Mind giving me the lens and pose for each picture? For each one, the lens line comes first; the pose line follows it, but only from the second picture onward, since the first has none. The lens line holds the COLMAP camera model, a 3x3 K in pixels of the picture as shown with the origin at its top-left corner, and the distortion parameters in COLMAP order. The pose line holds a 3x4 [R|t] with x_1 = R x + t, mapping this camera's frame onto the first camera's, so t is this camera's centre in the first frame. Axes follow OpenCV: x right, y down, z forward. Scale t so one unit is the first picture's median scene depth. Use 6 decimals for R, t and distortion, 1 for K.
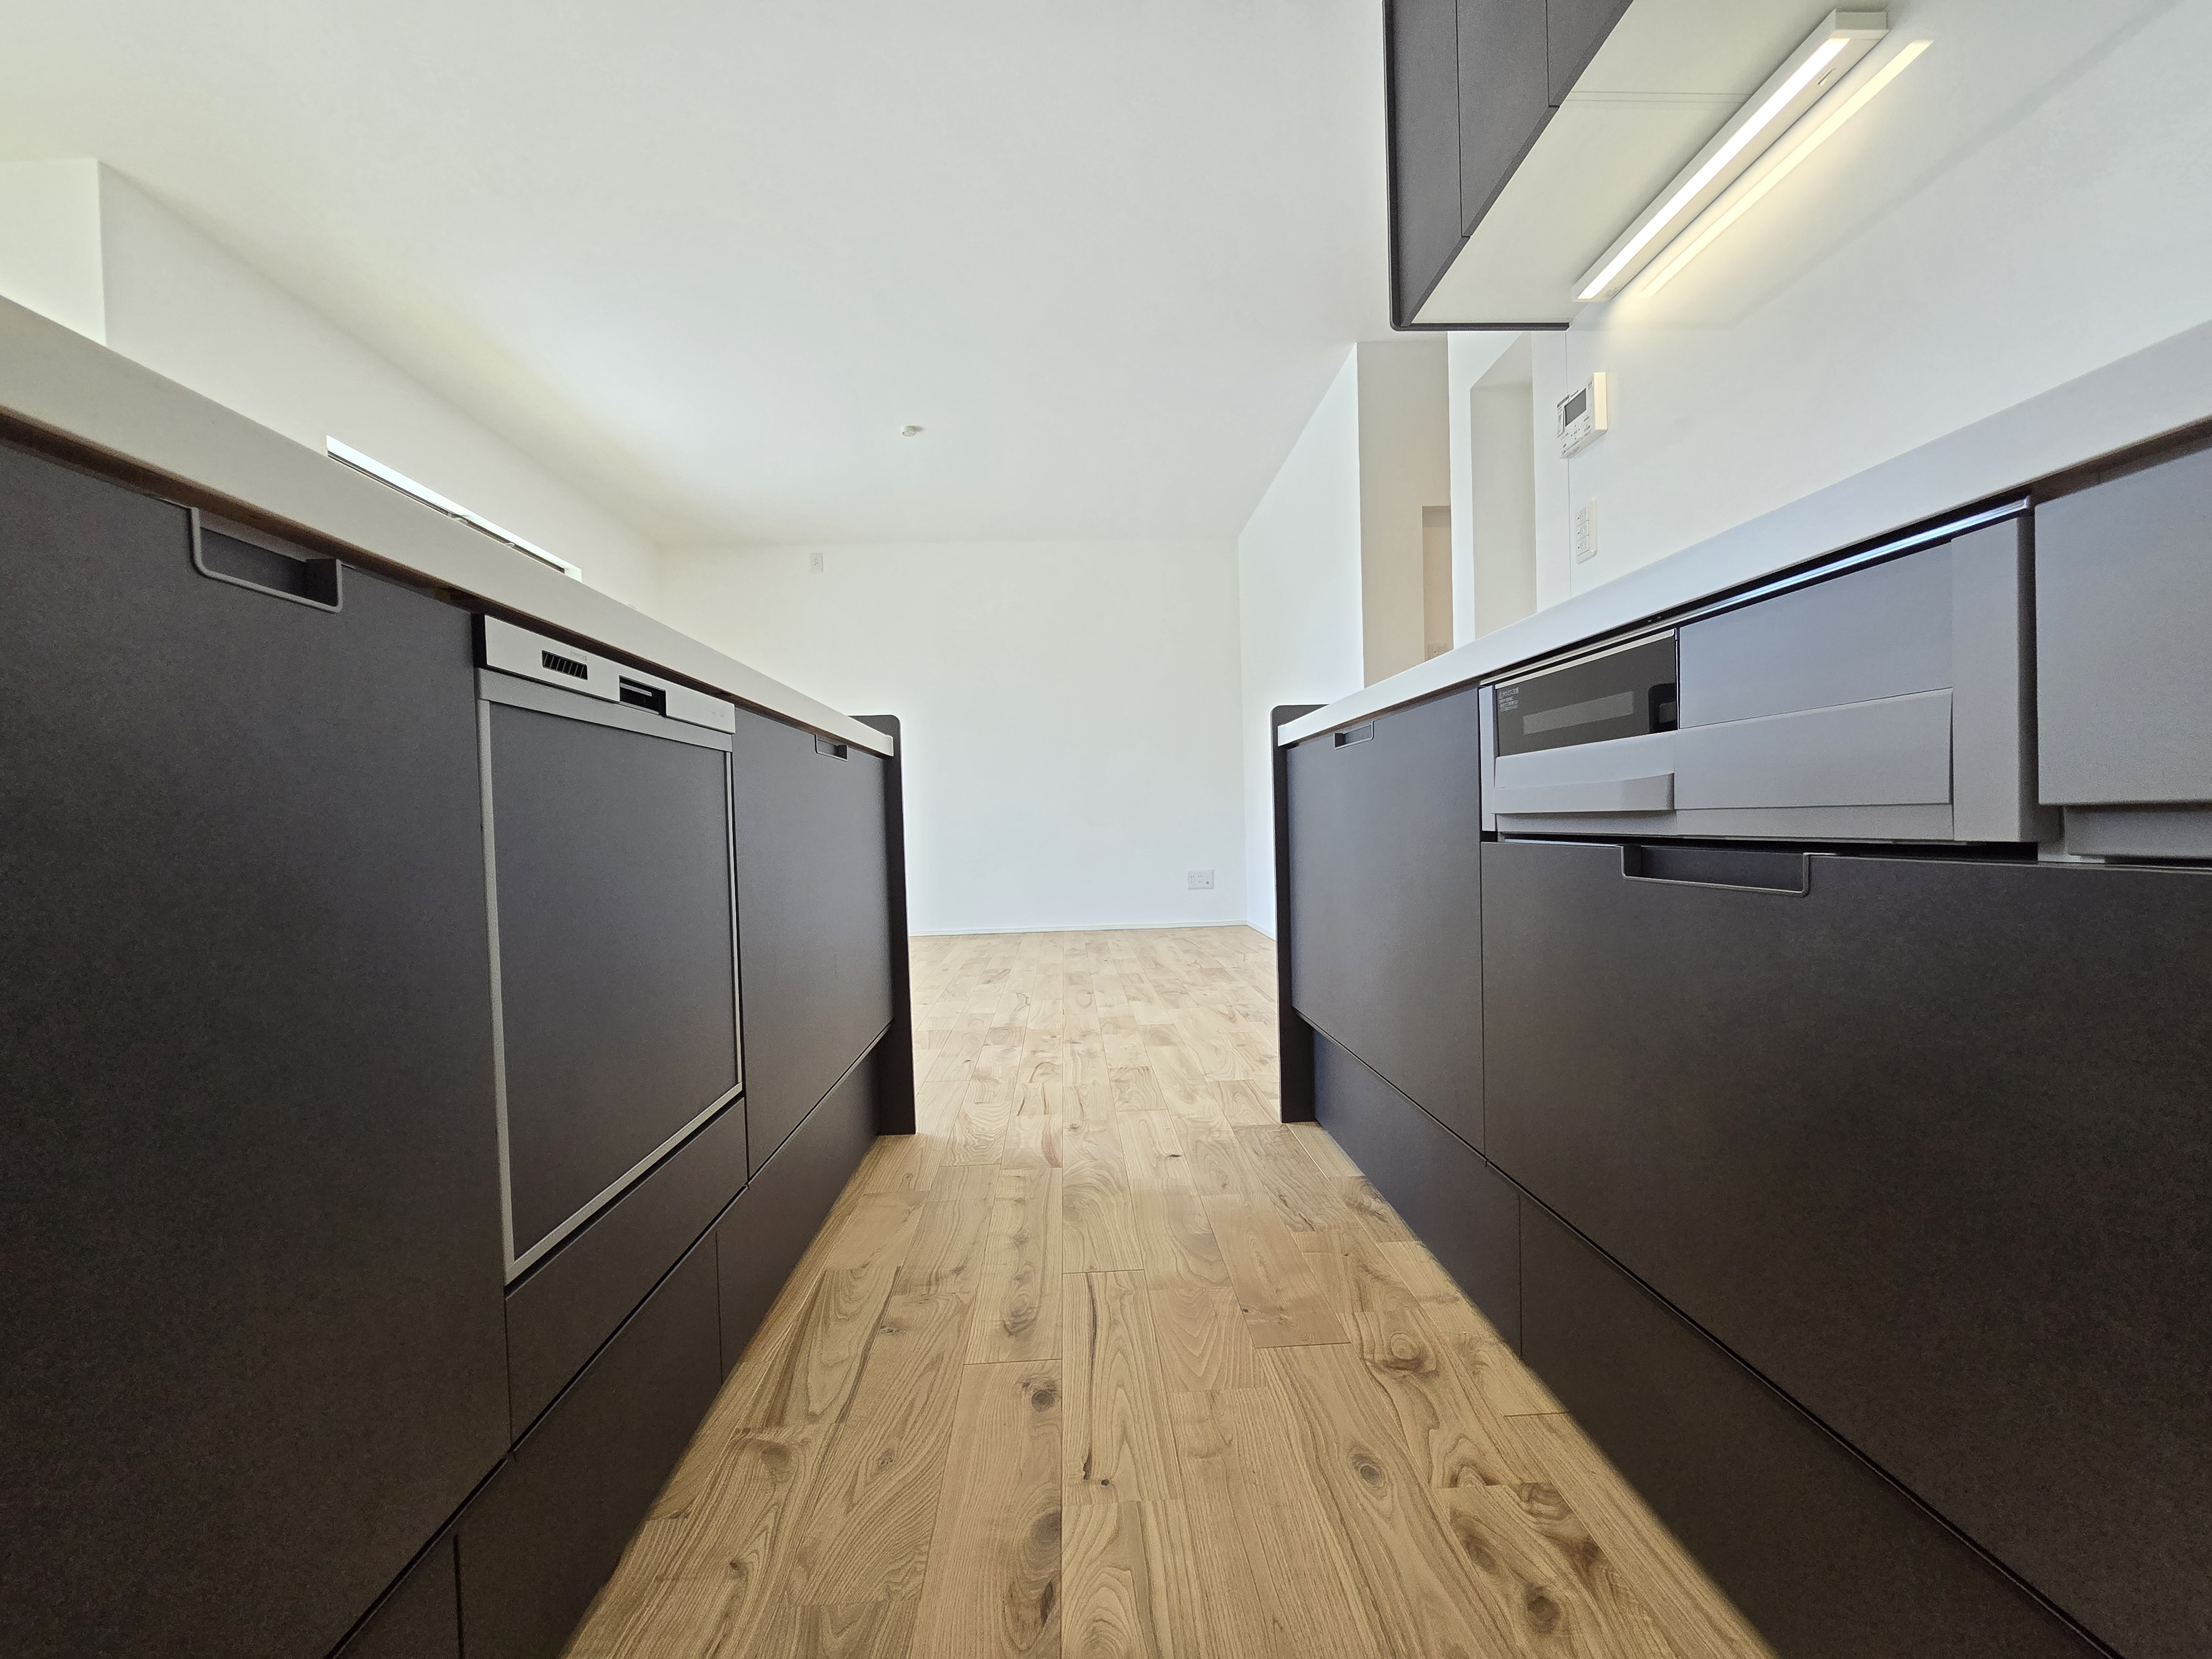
lens RADIAL K [[911.9, 0, 1105.9], [0, 911.9, 846.0], [0, 0, 1]] dist [-0.004749, 0.001752]
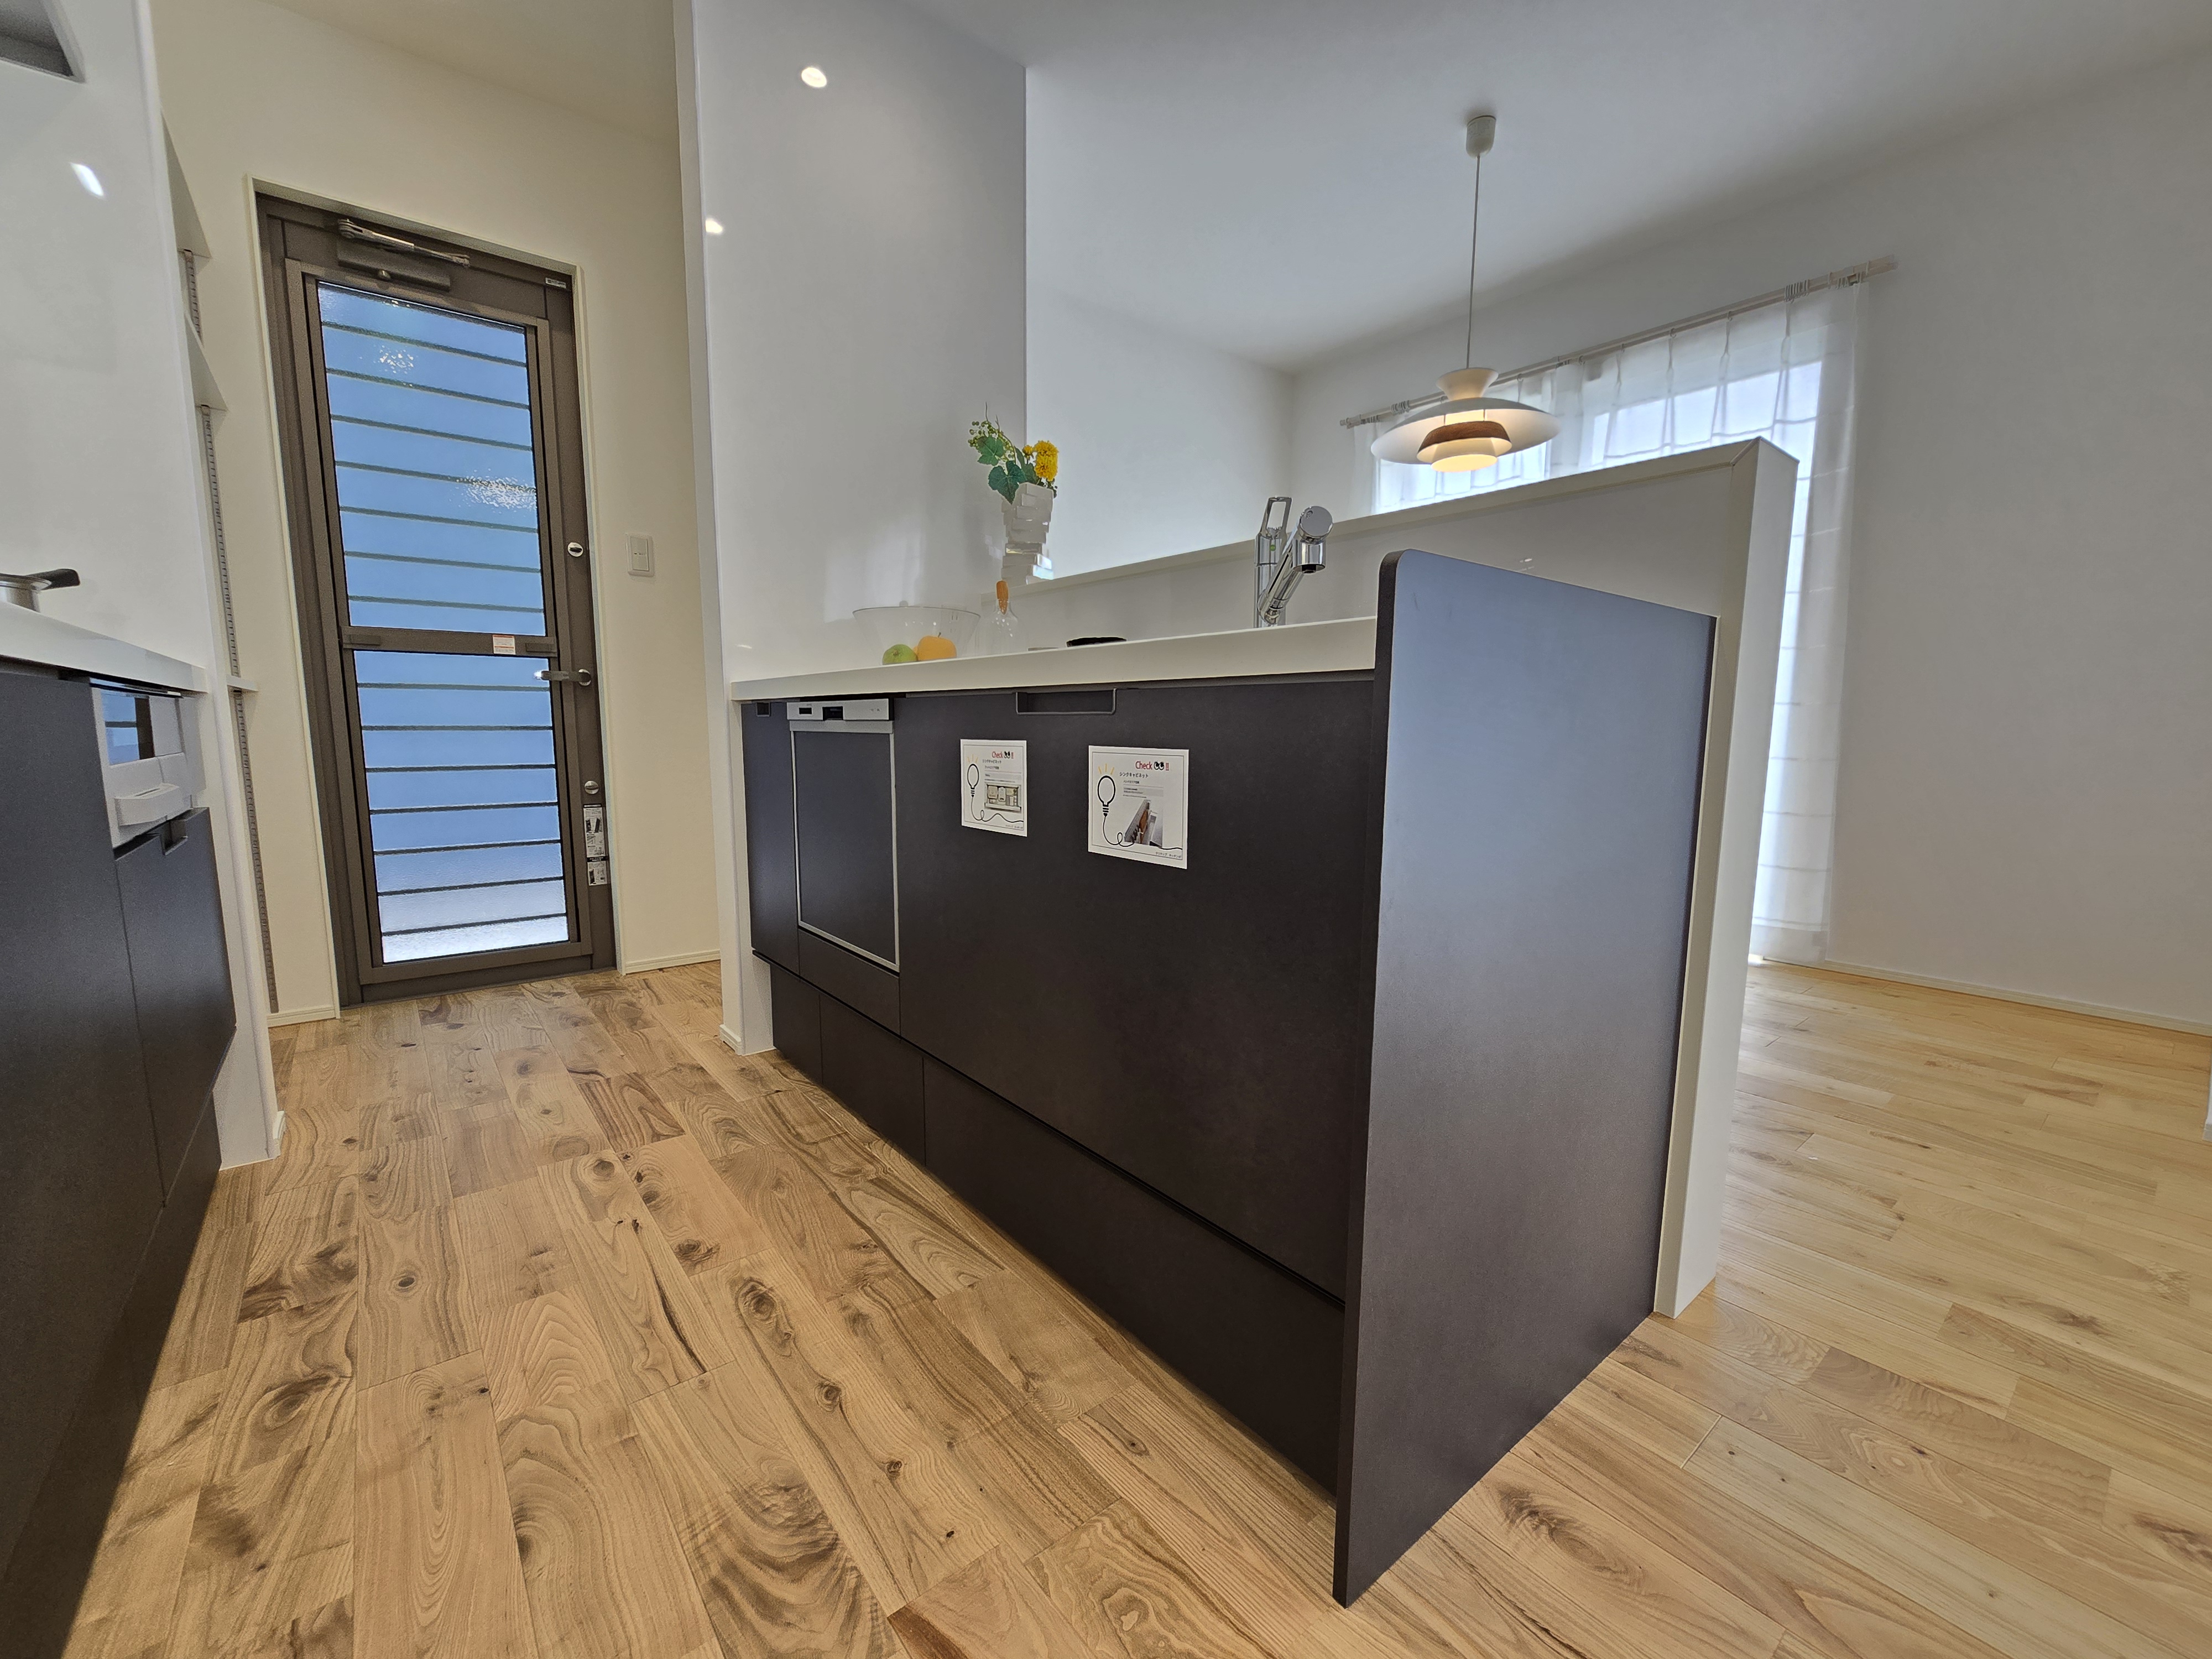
lens RADIAL K [[911.9, 0, 1103.0], [0, 911.9, 843.4], [0, 0, 1]] dist [-0.004749, 0.001752]
pose [[-0.807187, 0.099409, -0.581865, 0.128086], [0.002319, 0.986244, 0.165278, -0.141105], [0.590291, 0.132061, -0.796314, 1.942087]]
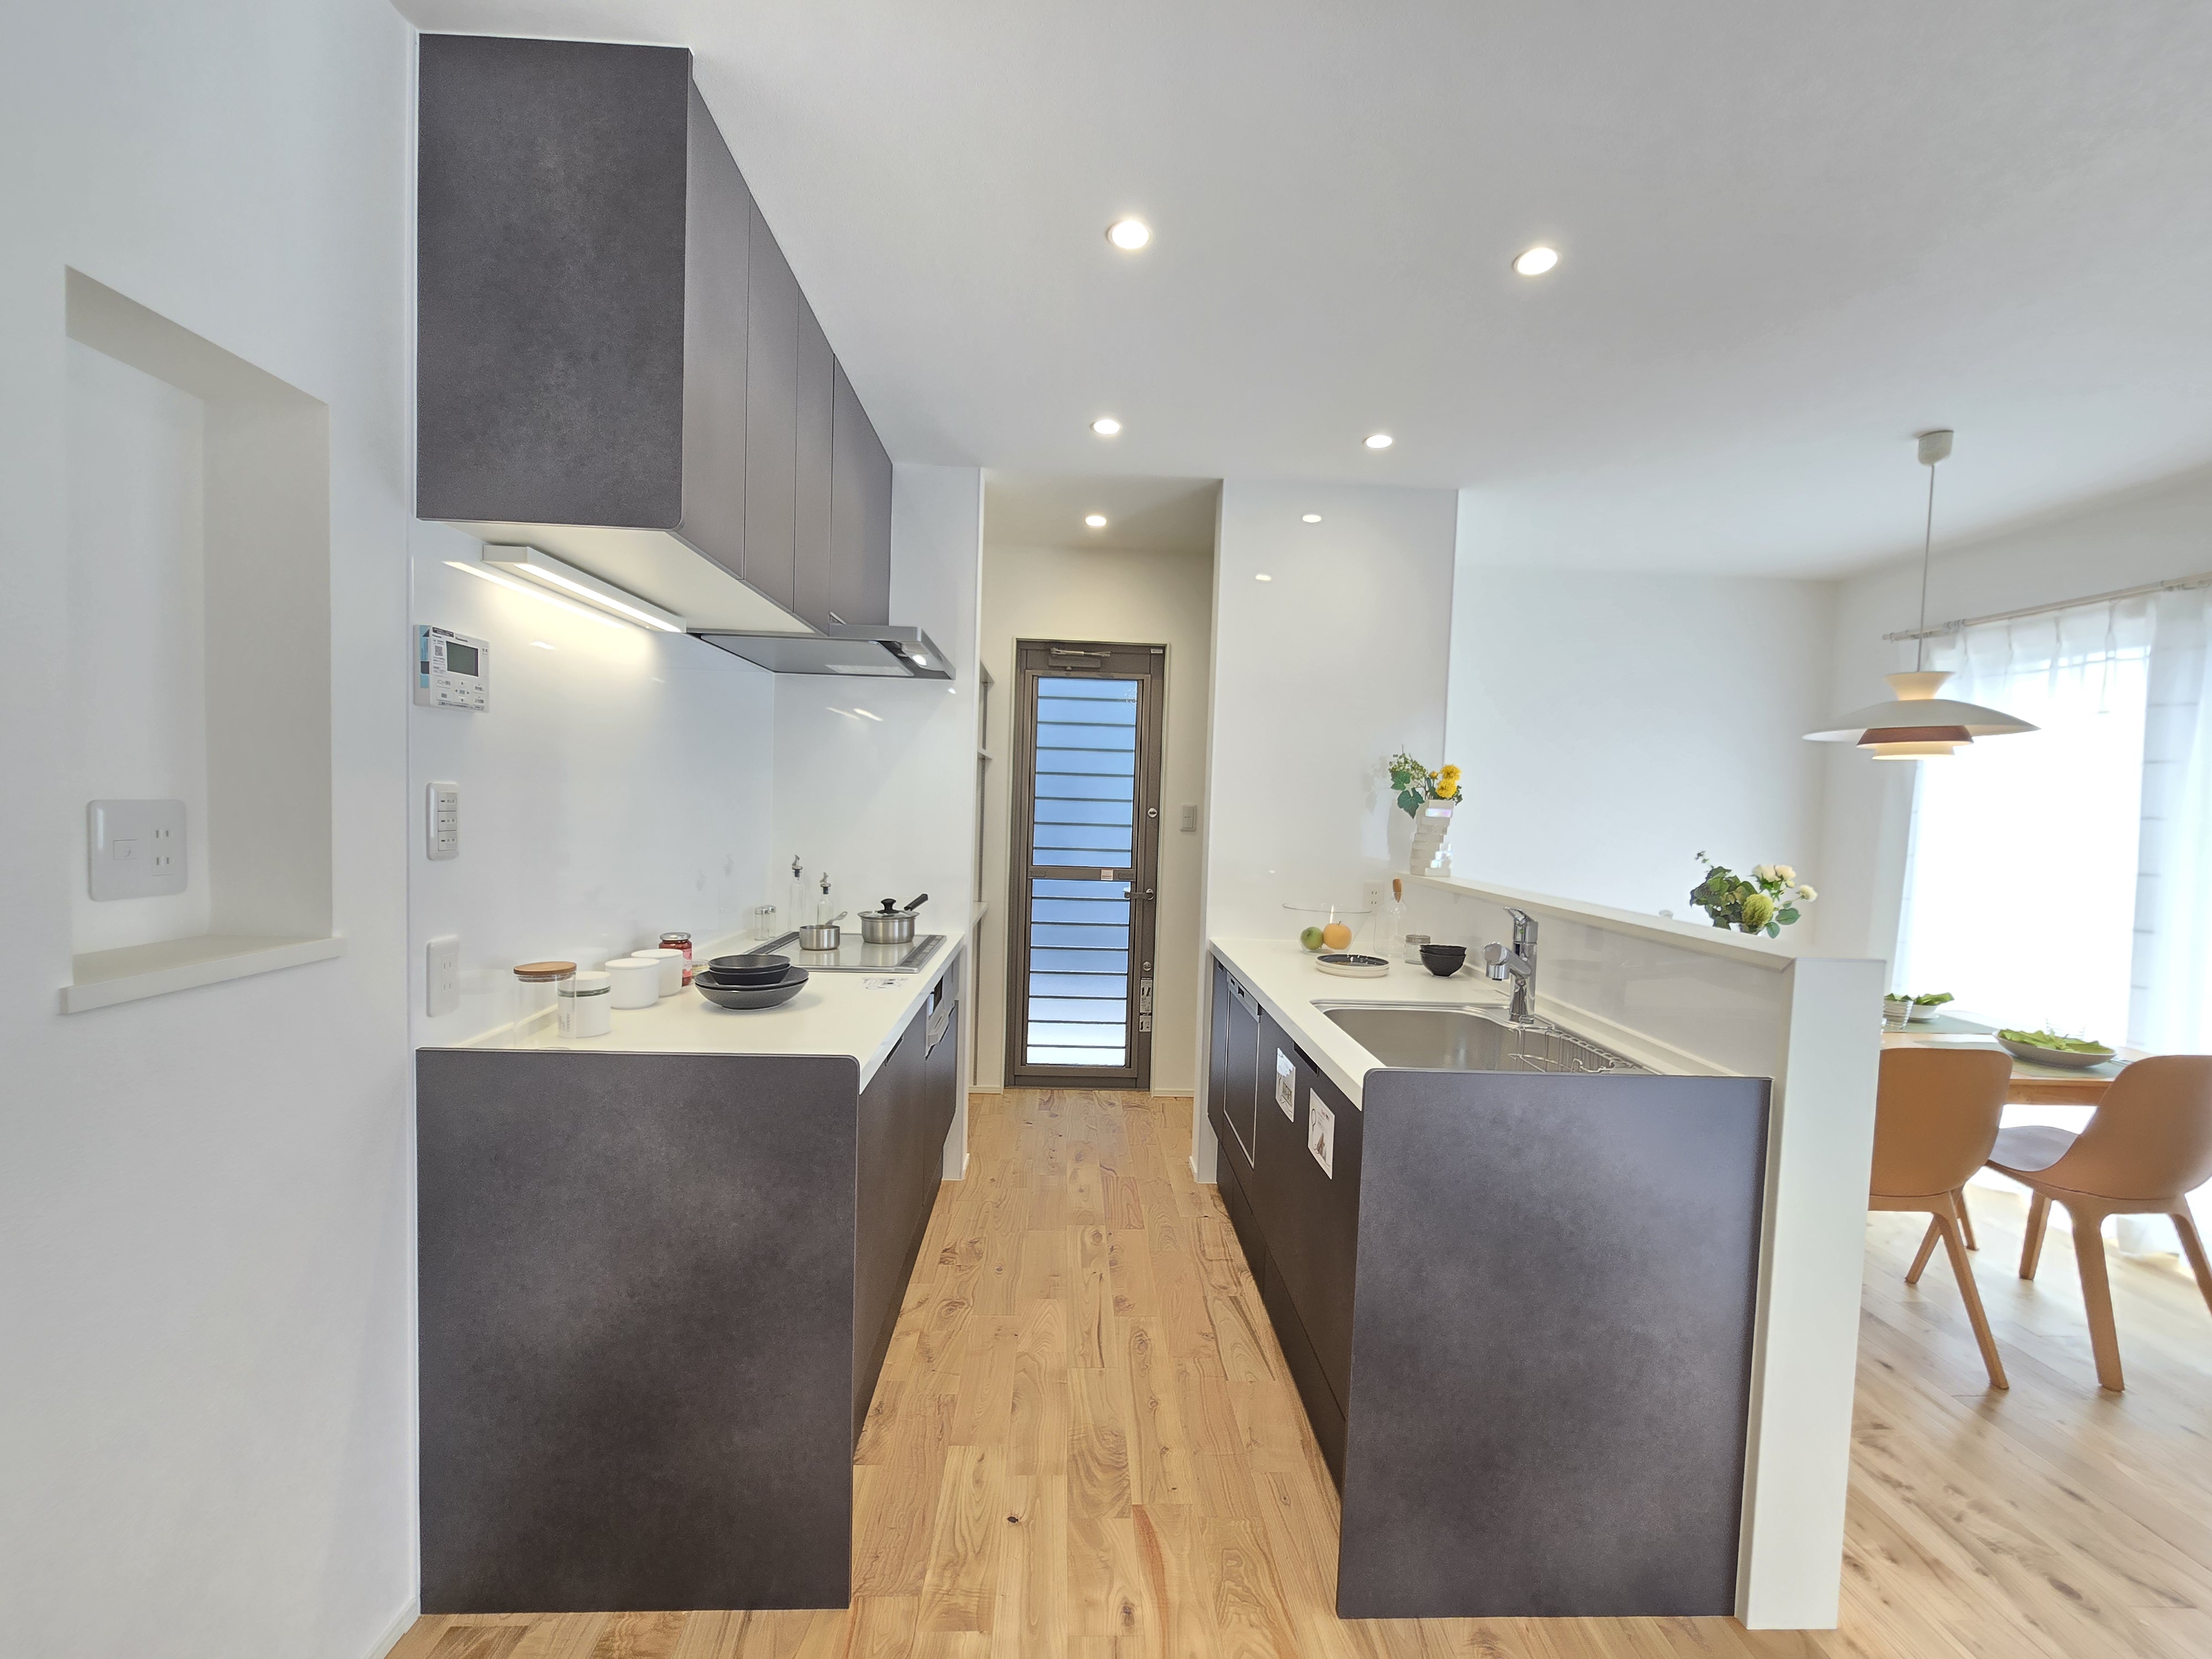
lens RADIAL K [[911.9, 0, 1105.3], [0, 911.9, 843.4], [0, 0, 1]] dist [-0.004749, 0.001752]
pose [[-0.999984, -0.005240, 0.001910, -0.023744], [-0.005093, 0.997512, 0.070312, -0.597748], [-0.002274, 0.070301, -0.997523, 2.723260]]
